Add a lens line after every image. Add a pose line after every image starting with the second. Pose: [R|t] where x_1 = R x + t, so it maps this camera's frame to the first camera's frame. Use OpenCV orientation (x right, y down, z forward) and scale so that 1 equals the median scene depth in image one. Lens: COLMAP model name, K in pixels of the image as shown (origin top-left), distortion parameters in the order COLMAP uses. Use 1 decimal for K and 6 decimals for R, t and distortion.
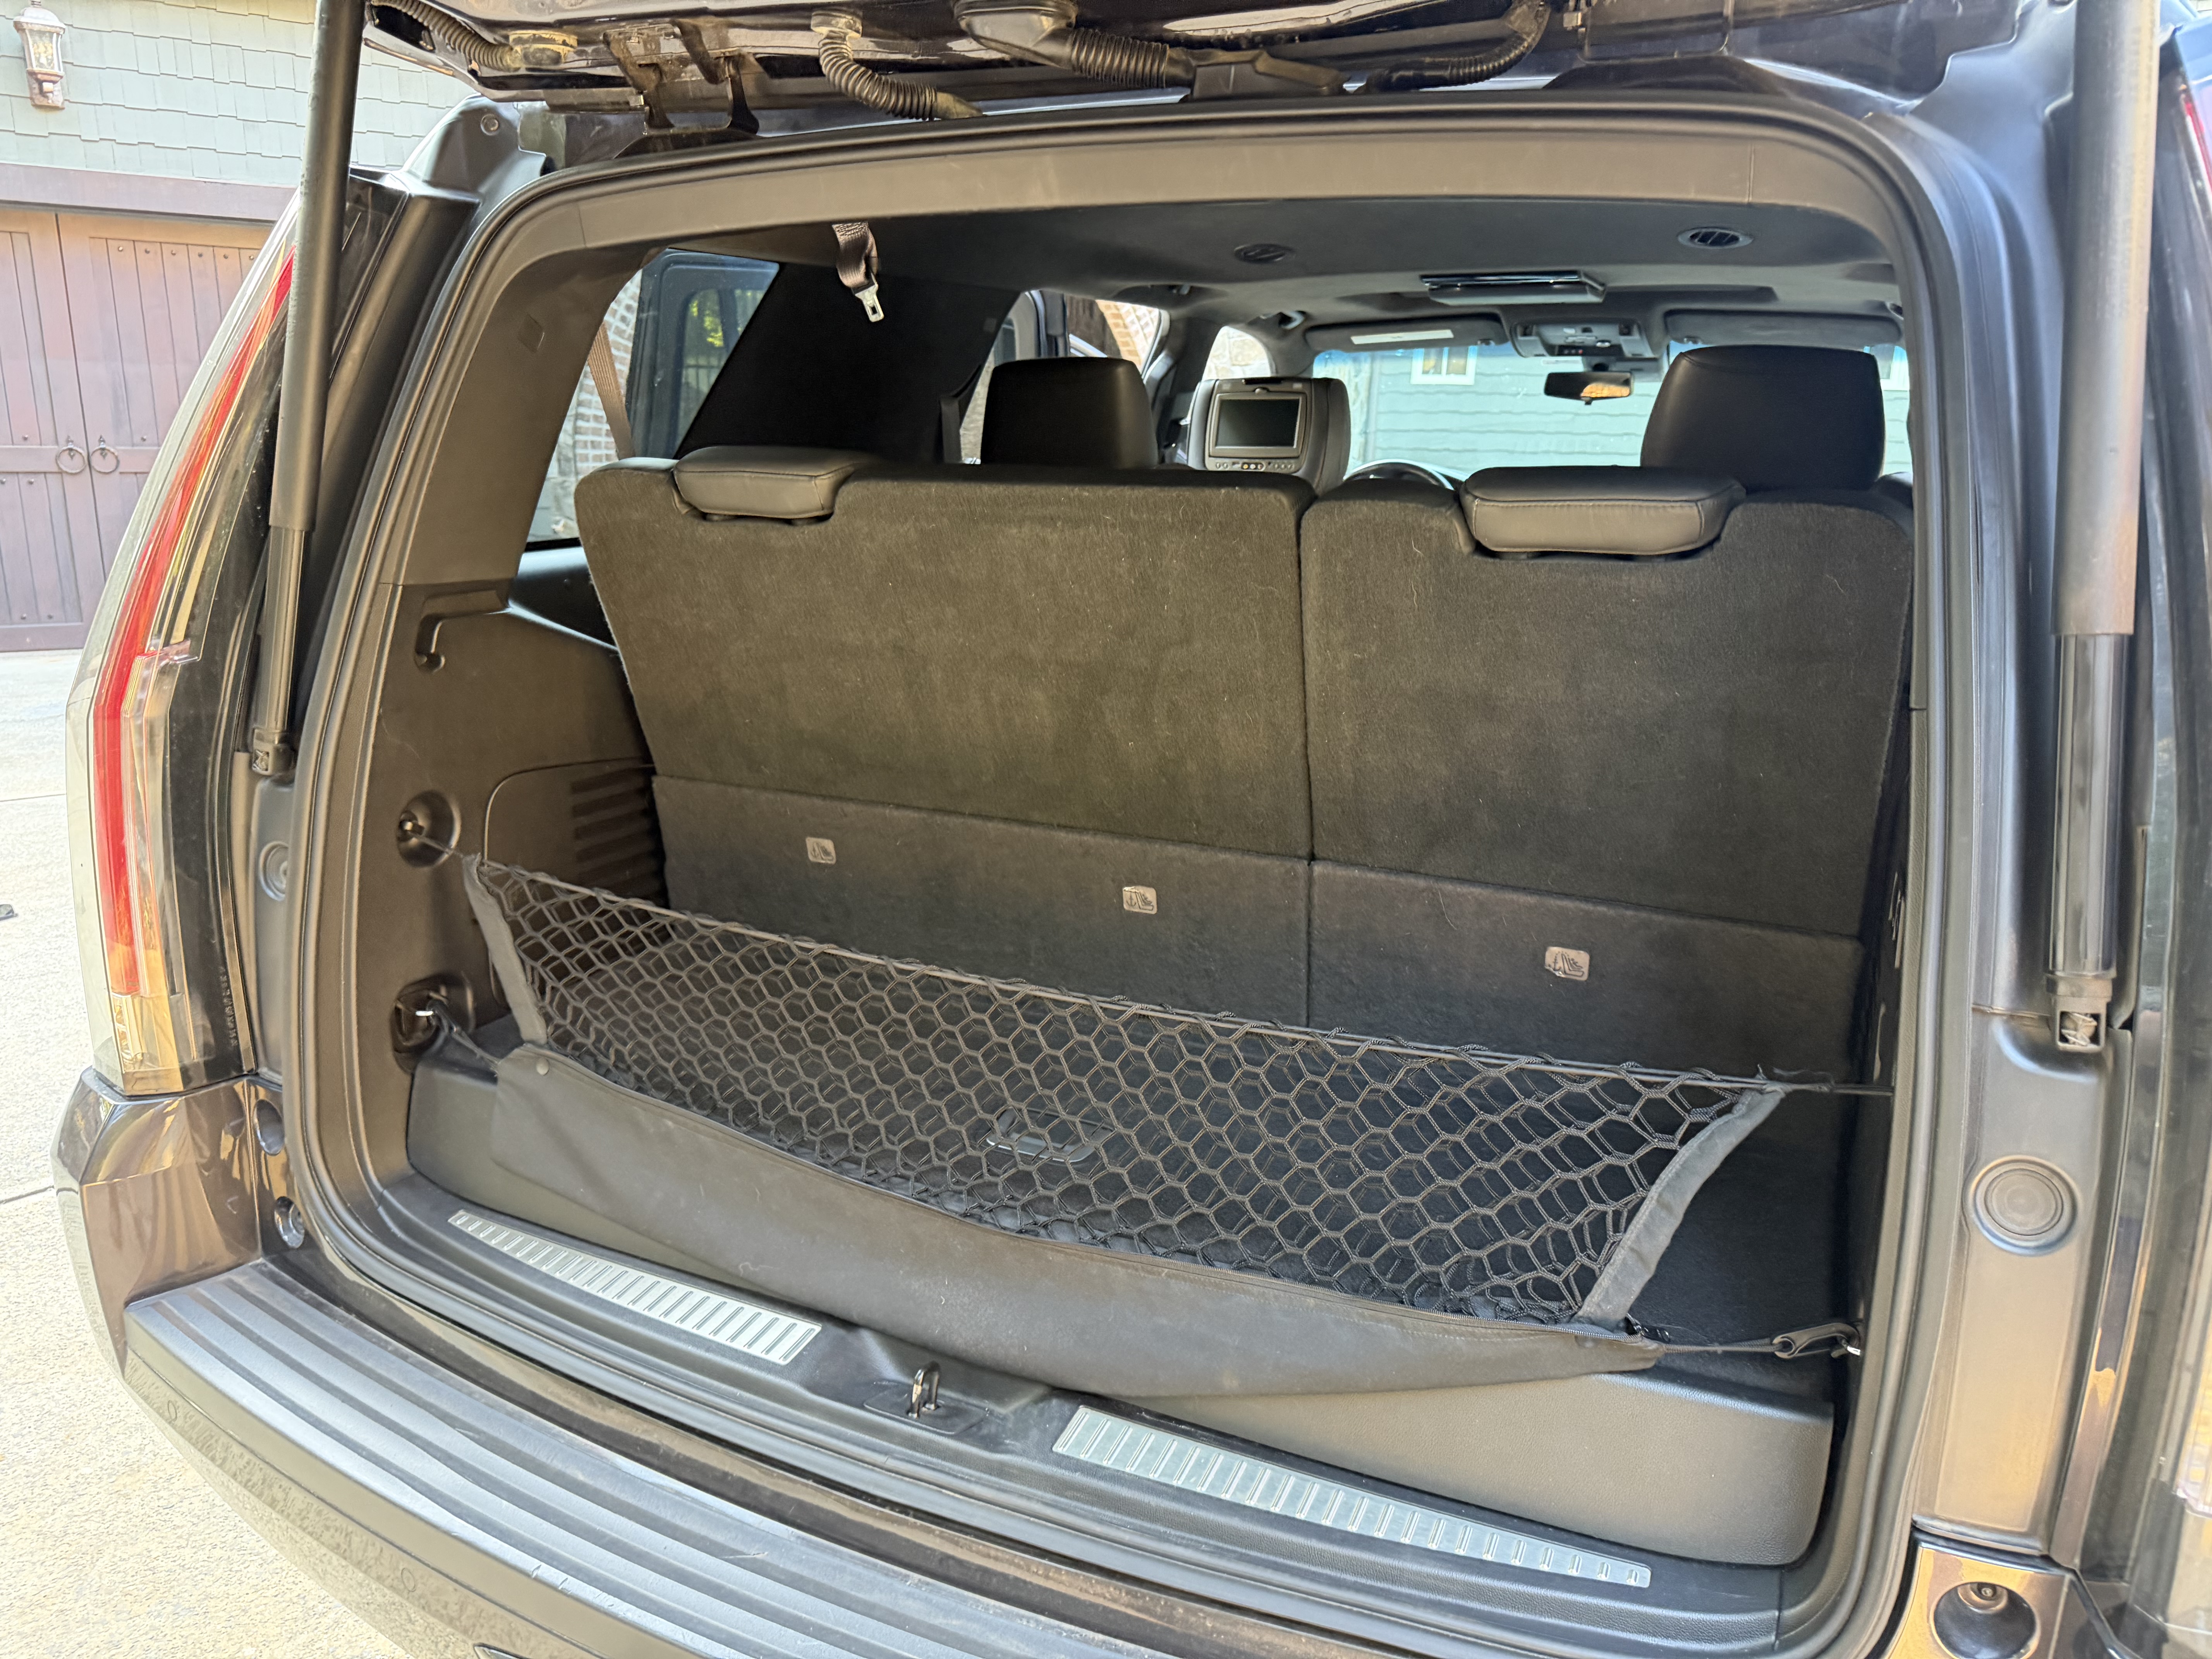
lens RADIAL K [[1529.2, 0, 1102.0], [0, 1529.2, 840.2], [0, 0, 1]] dist [0.115427, -0.226566]
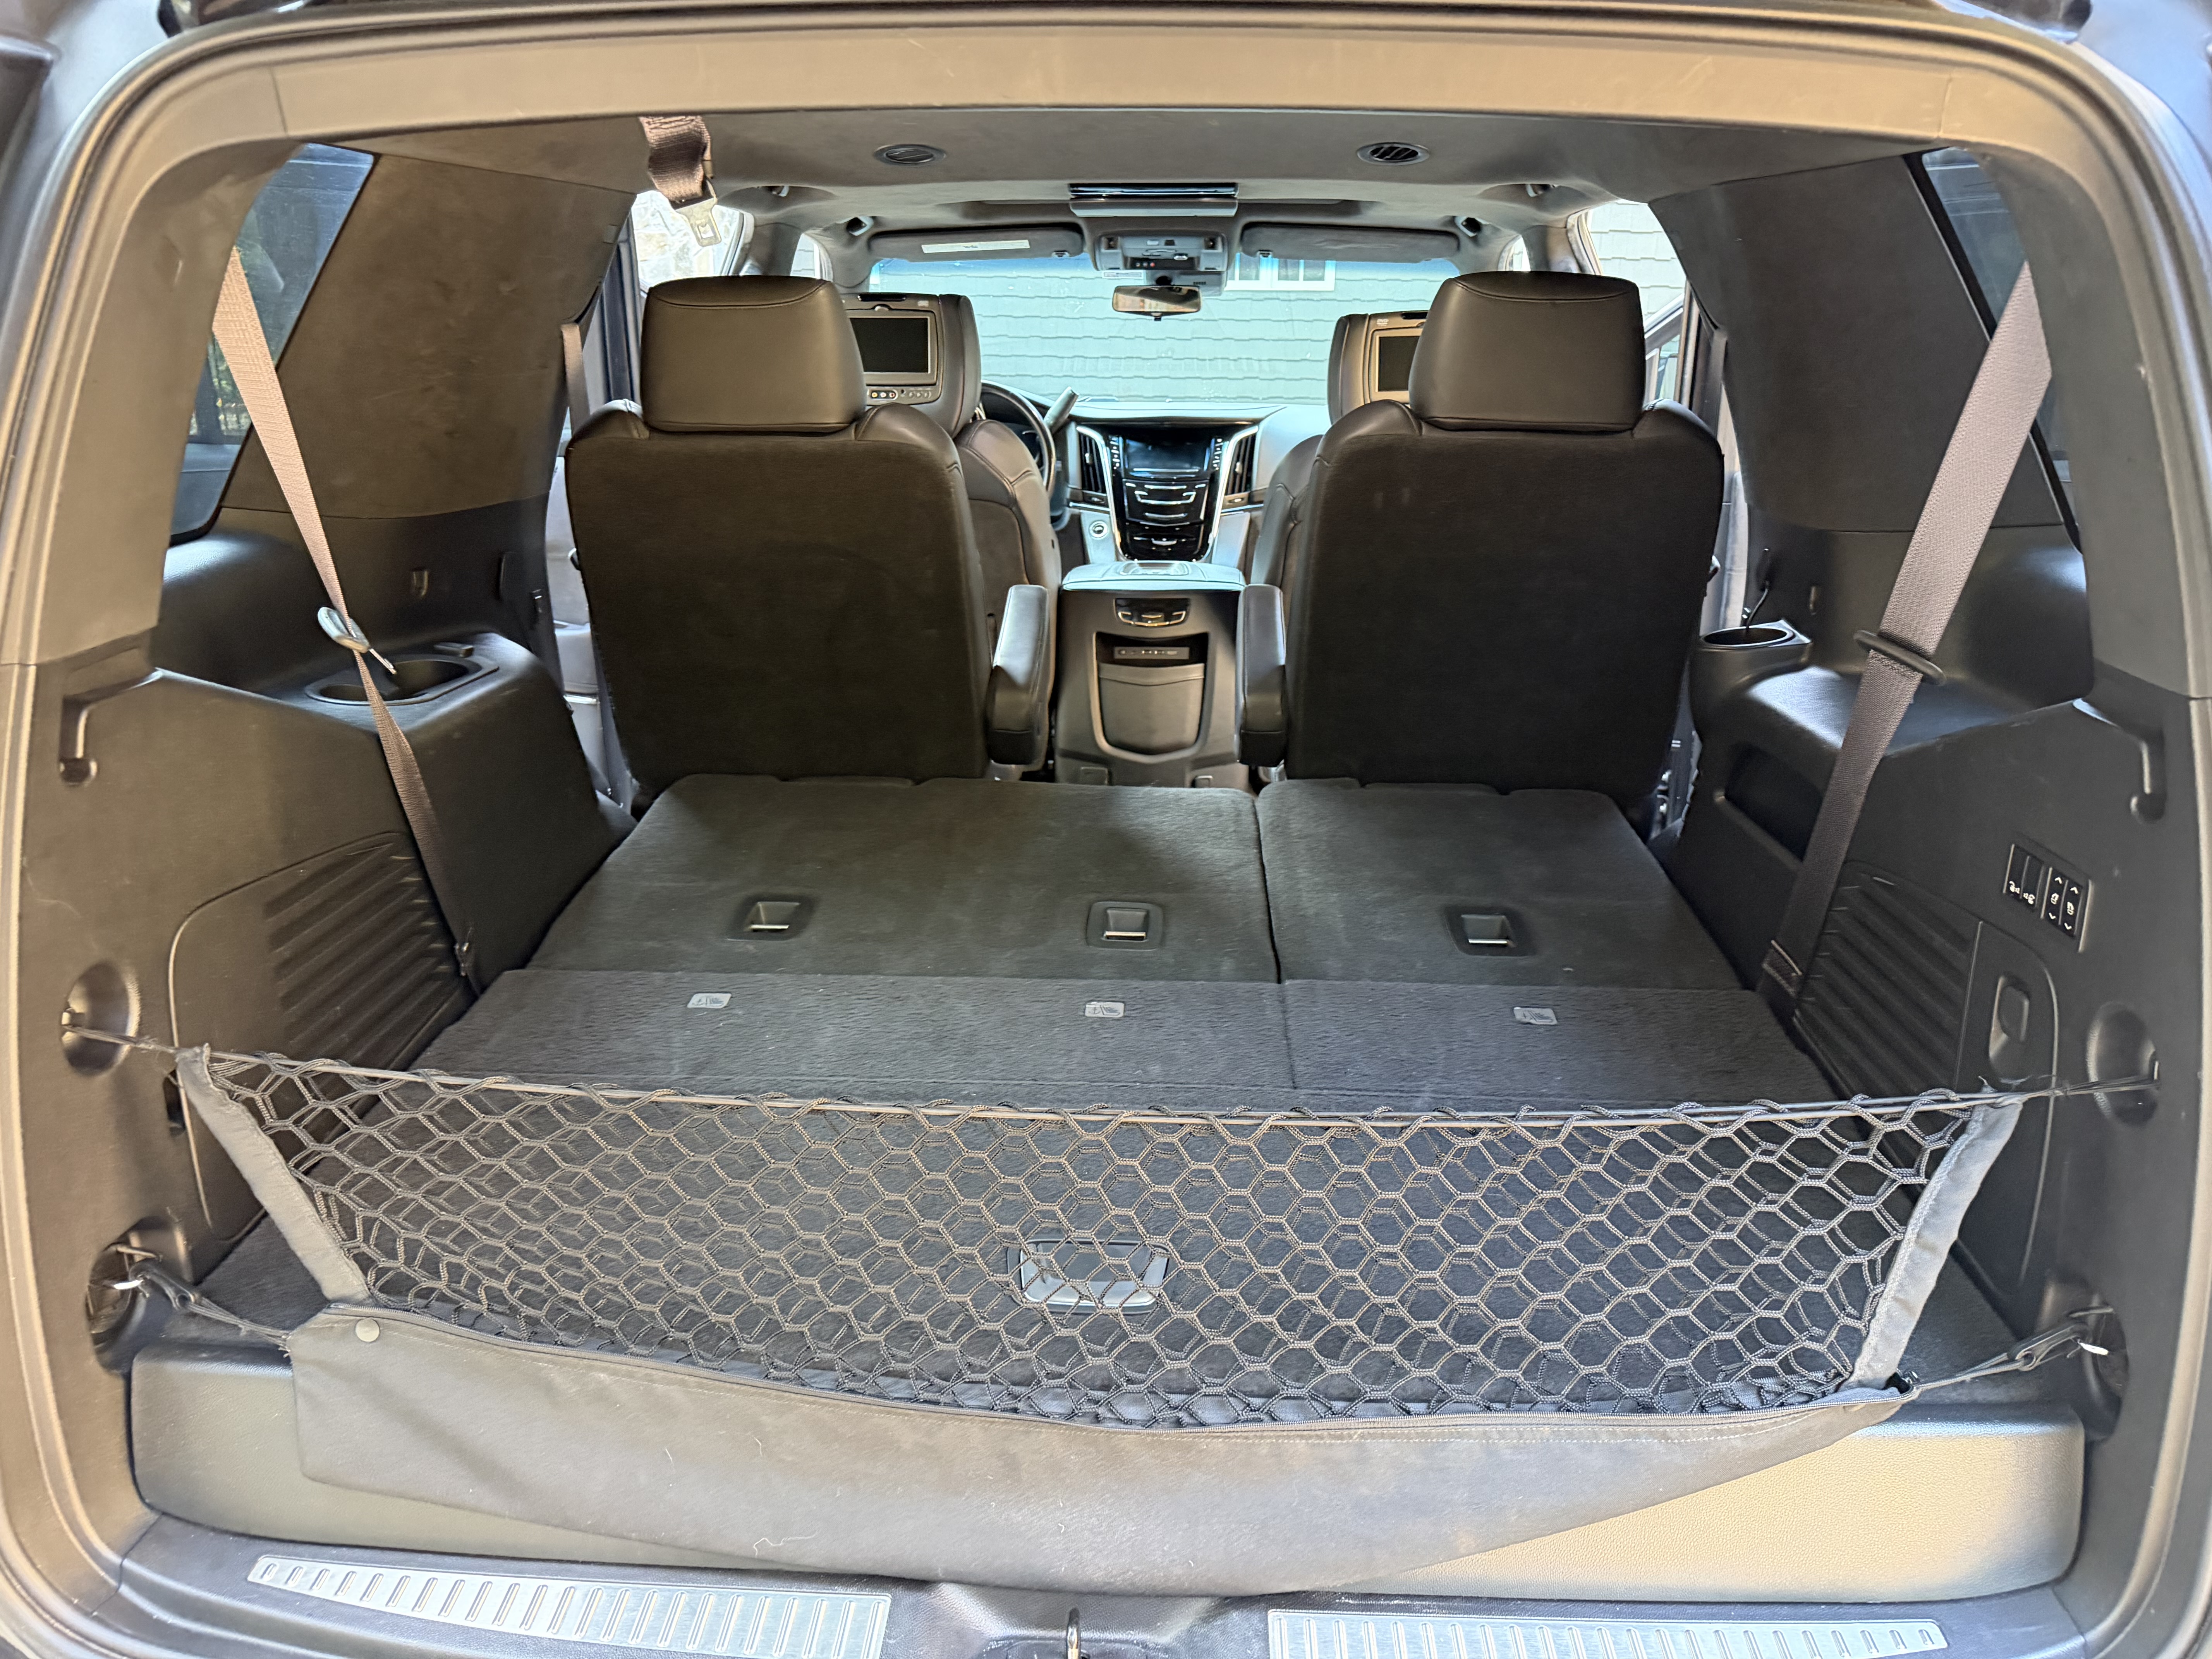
lens RADIAL K [[1563.6, 0, 1106.0], [0, 1563.6, 829.5], [0, 0, 1]] dist [0.002967, -0.007332]
pose [[0.923810, -0.127311, 0.361063, -0.283491], [0.108713, 0.991502, 0.071455, -0.093903], [-0.367091, -0.026758, 0.929800, 0.230647]]
